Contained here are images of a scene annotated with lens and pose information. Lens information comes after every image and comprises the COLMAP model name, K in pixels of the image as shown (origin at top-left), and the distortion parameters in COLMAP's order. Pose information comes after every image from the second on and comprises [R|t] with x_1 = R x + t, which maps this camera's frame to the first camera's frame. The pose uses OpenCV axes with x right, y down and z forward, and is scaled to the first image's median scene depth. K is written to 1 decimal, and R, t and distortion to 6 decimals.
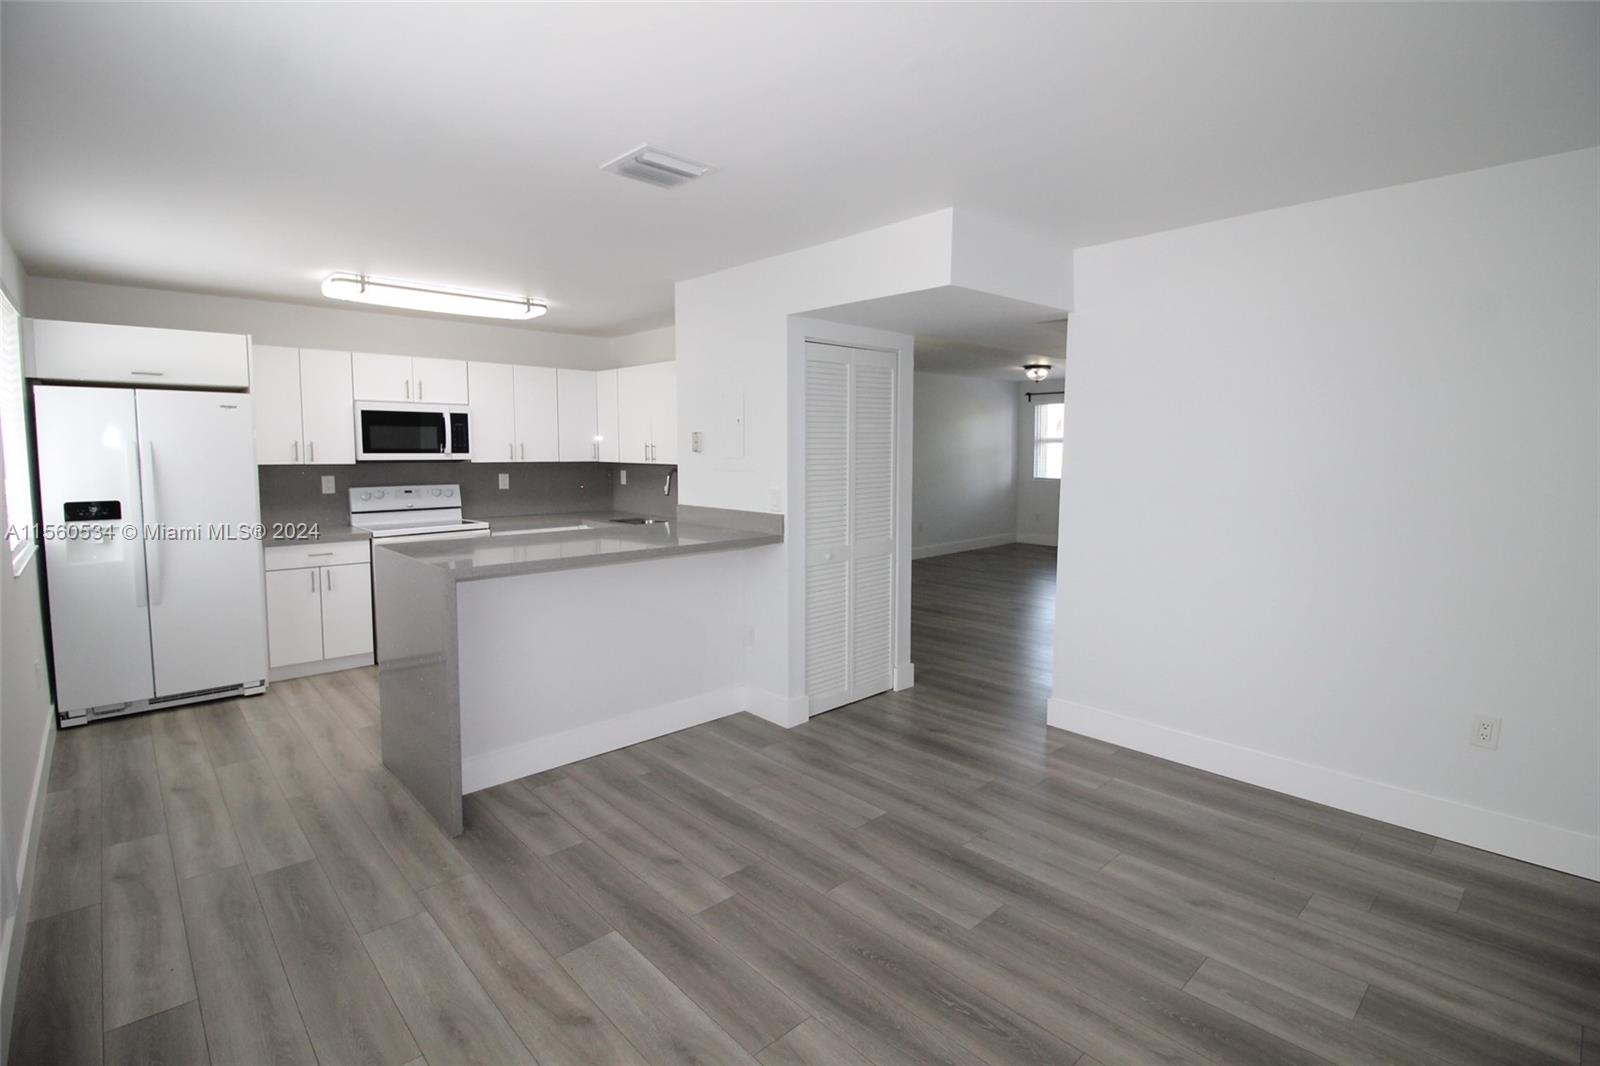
lens RADIAL K [[756.3, 0, 788.4], [0, 756.3, 489.3], [0, 0, 1]] dist [-0.010799, -0.007251]
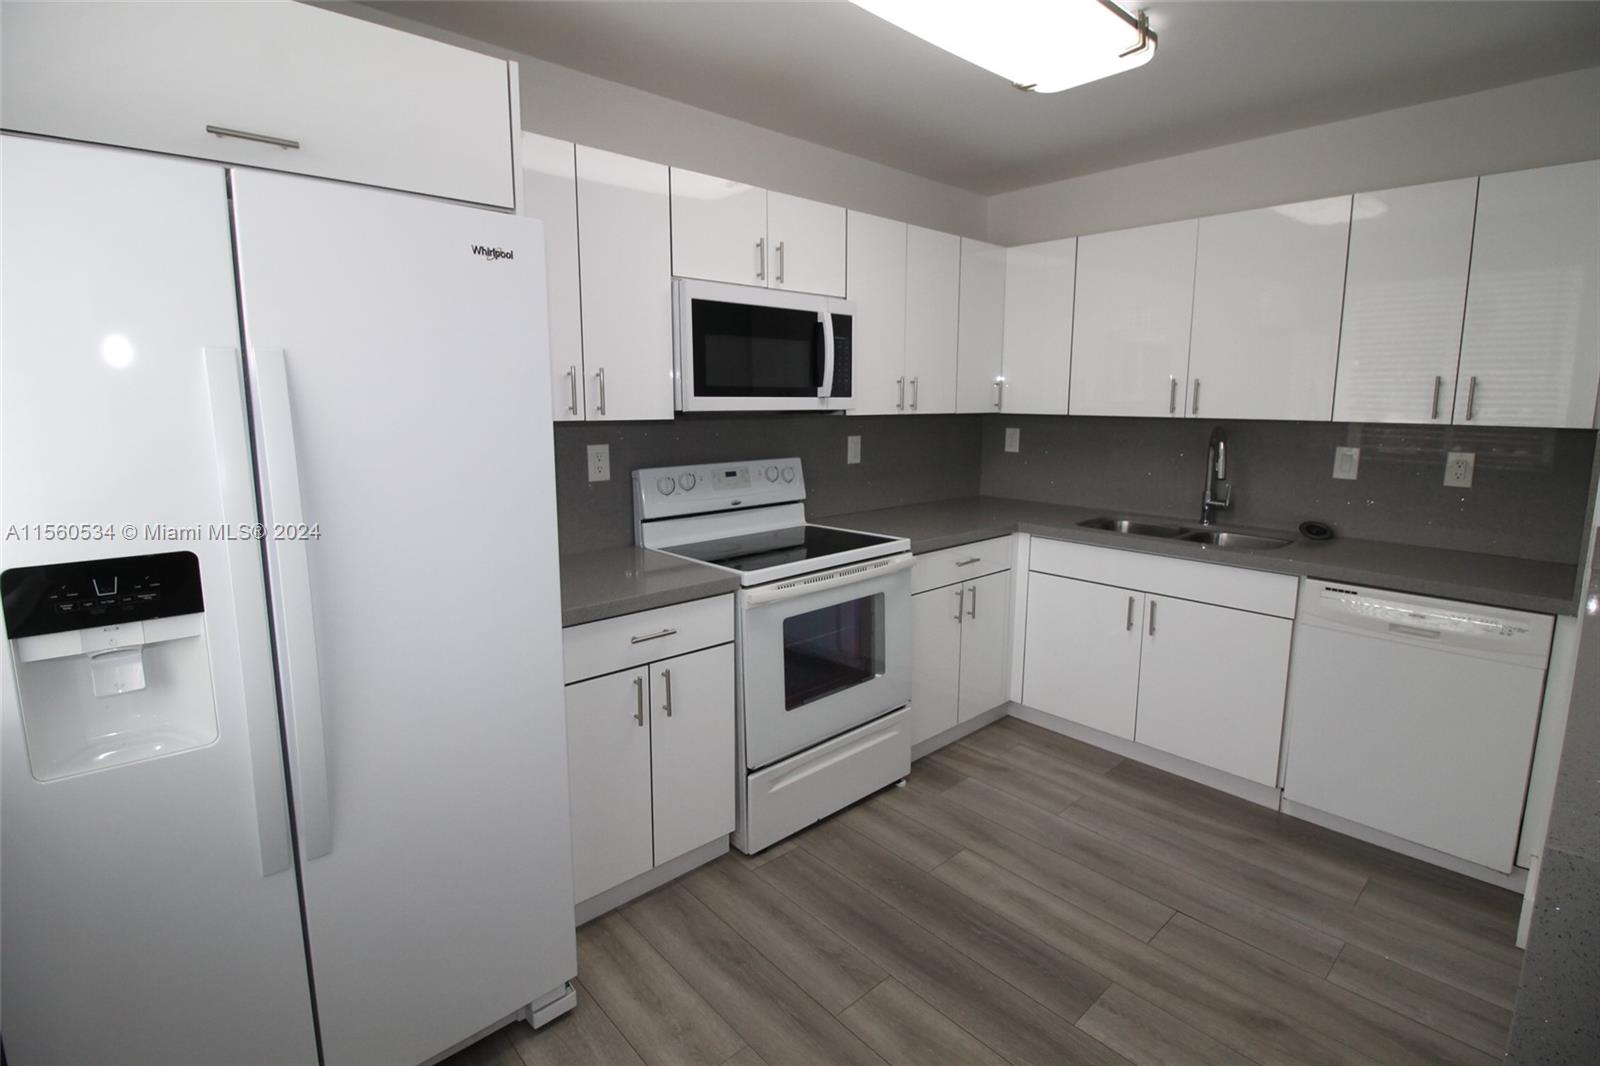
lens RADIAL K [[756.3, 0, 807.6], [0, 756.3, 518.3], [0, 0, 1]] dist [-0.010799, -0.007251]
pose [[0.999943, 0.000277, -0.010694, -0.457263], [0.000849, 0.994451, 0.105198, -0.021243], [0.010664, -0.105201, 0.994394, 0.502960]]
